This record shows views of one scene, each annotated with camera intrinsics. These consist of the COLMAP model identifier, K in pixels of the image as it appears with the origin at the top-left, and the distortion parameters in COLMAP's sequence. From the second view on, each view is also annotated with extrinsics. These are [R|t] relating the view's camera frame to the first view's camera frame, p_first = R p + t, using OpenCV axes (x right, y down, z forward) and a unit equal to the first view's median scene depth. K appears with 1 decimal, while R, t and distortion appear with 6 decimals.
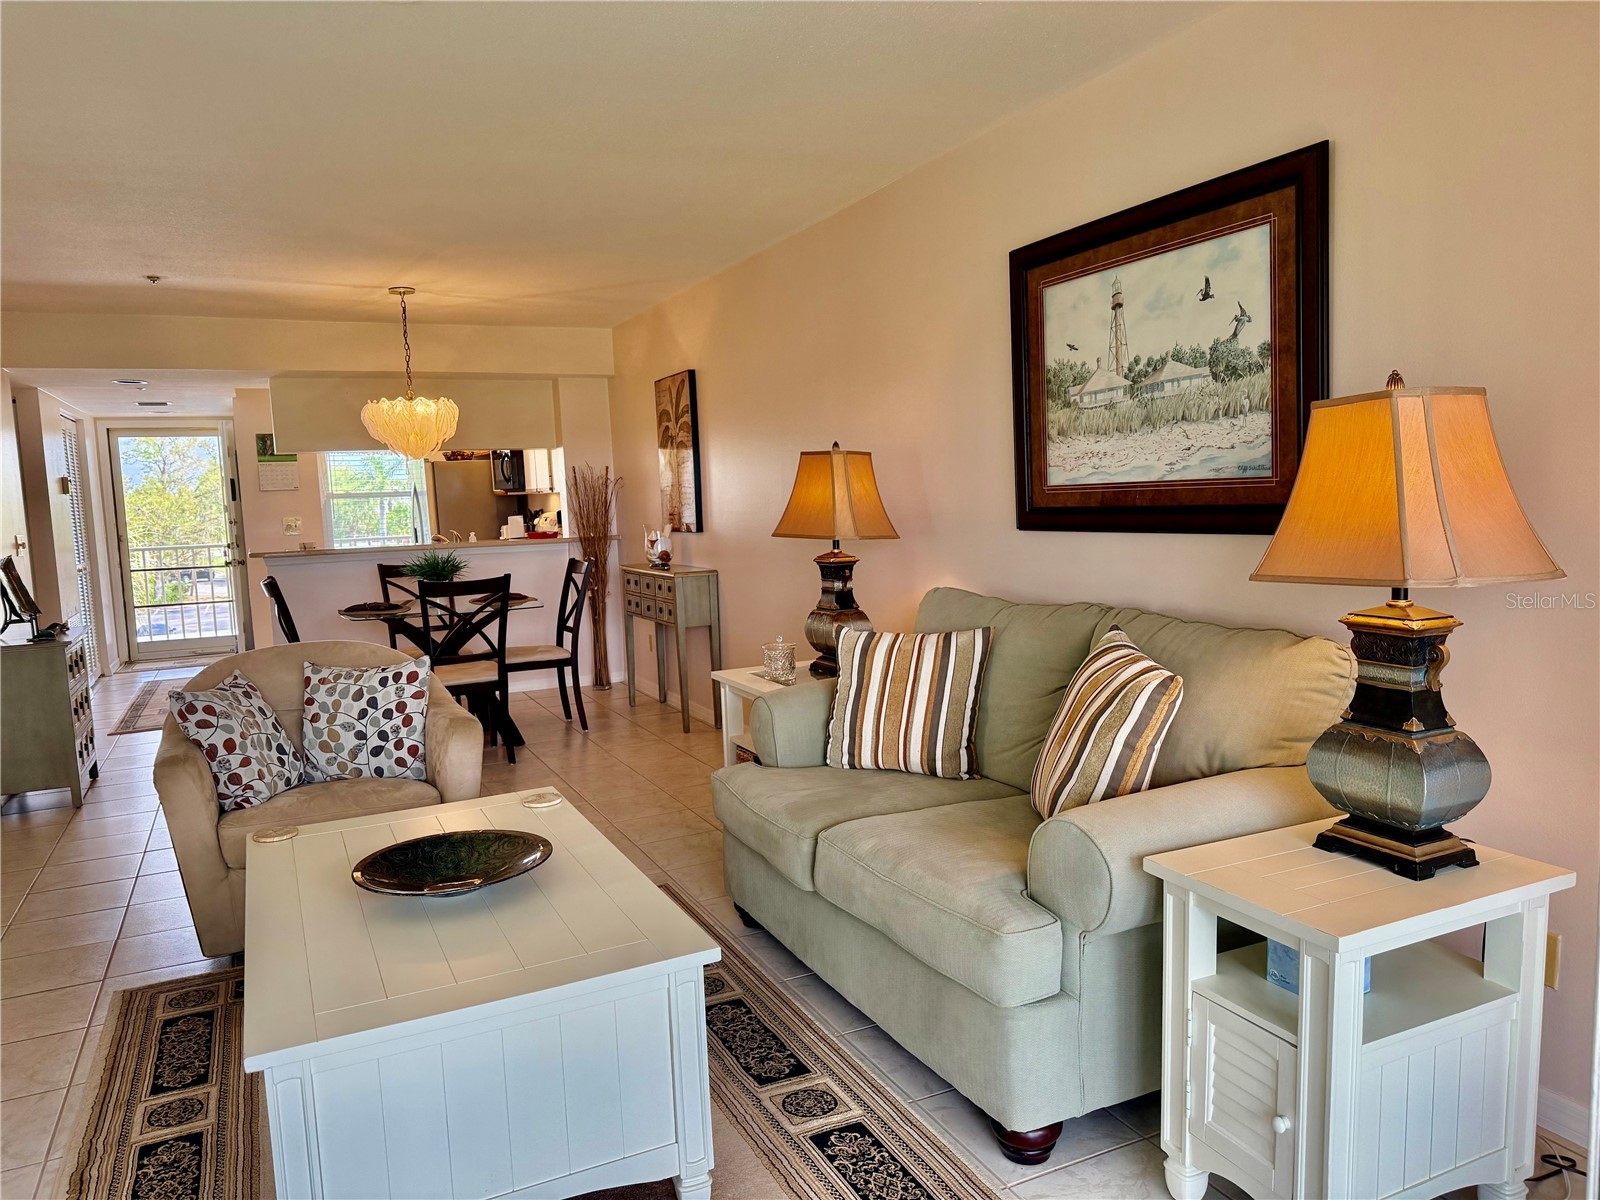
lens RADIAL K [[1114.8, 0, 798.9], [0, 1114.8, 604.2], [0, 0, 1]] dist [0.035912, -0.044228]
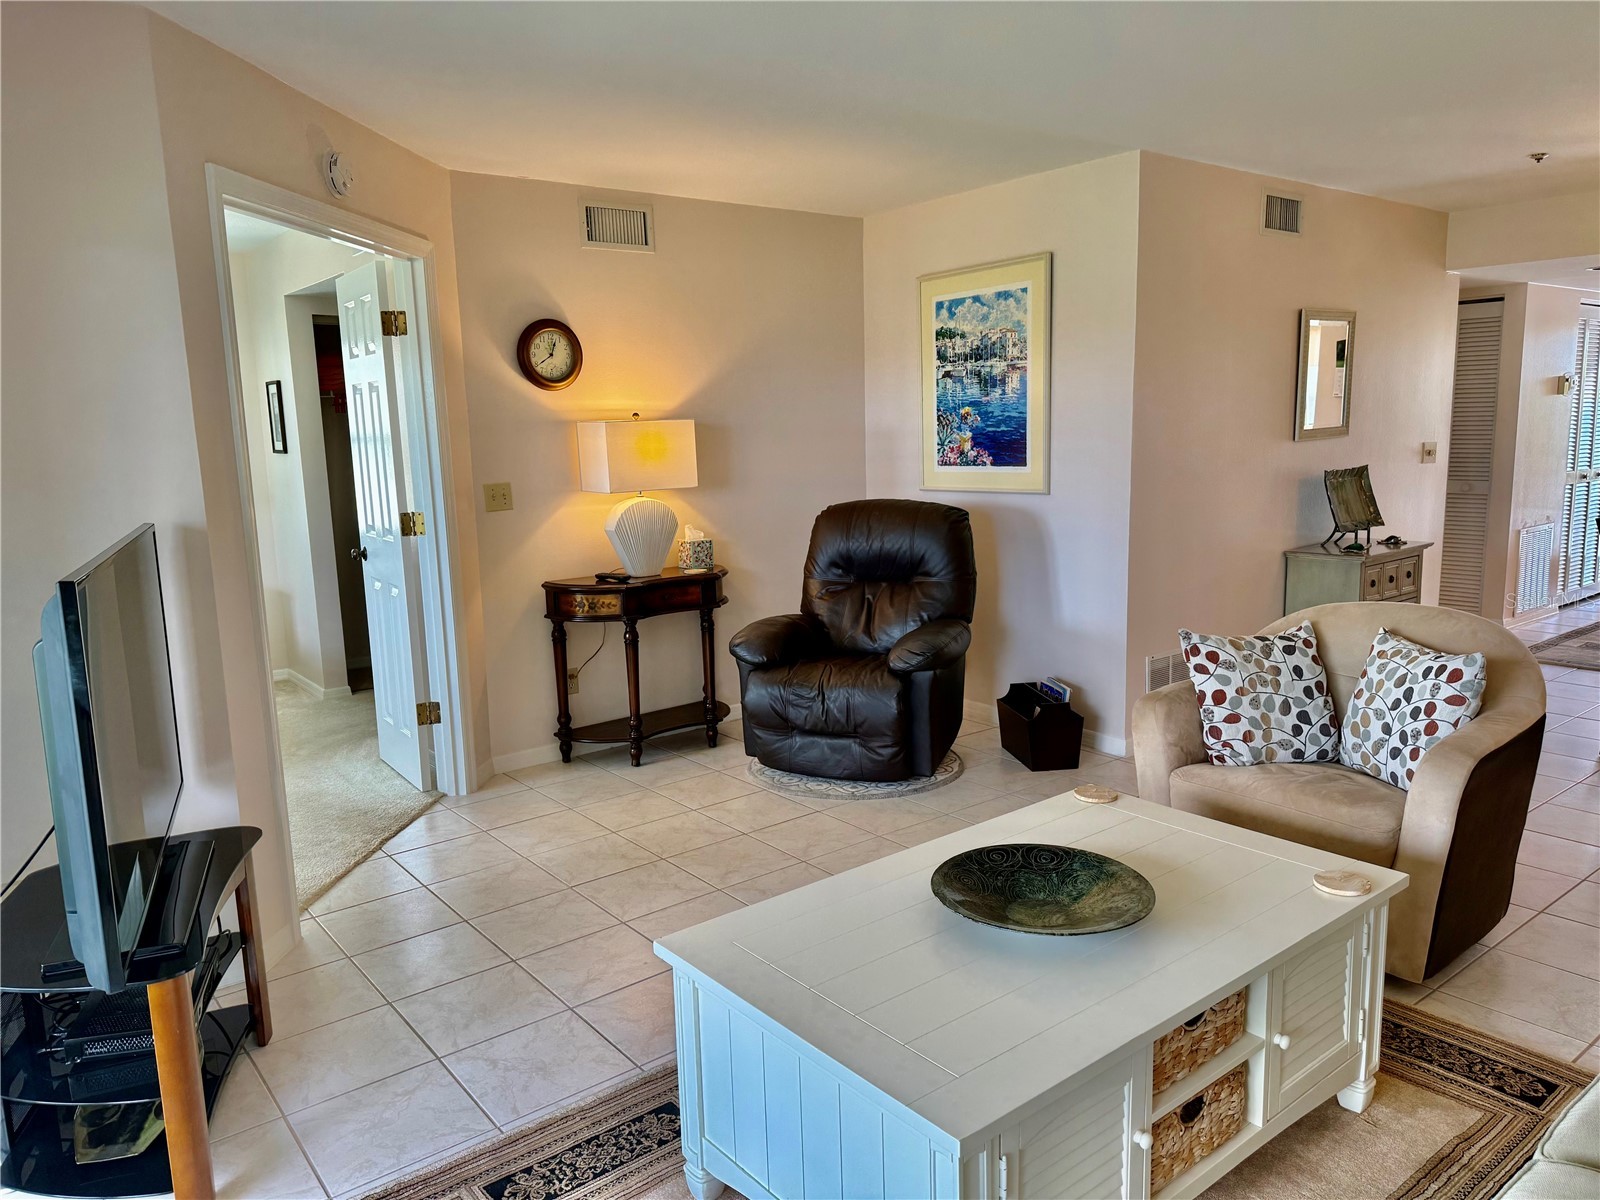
lens RADIAL K [[1114.8, 0, 803.9], [0, 1114.8, 612.4], [0, 0, 1]] dist [0.035912, -0.044228]
pose [[0.221055, 0.192335, -0.956108, 0.286925], [-0.083440, 0.980496, 0.177949, -0.078052], [0.971685, 0.040441, 0.232792, 0.389678]]
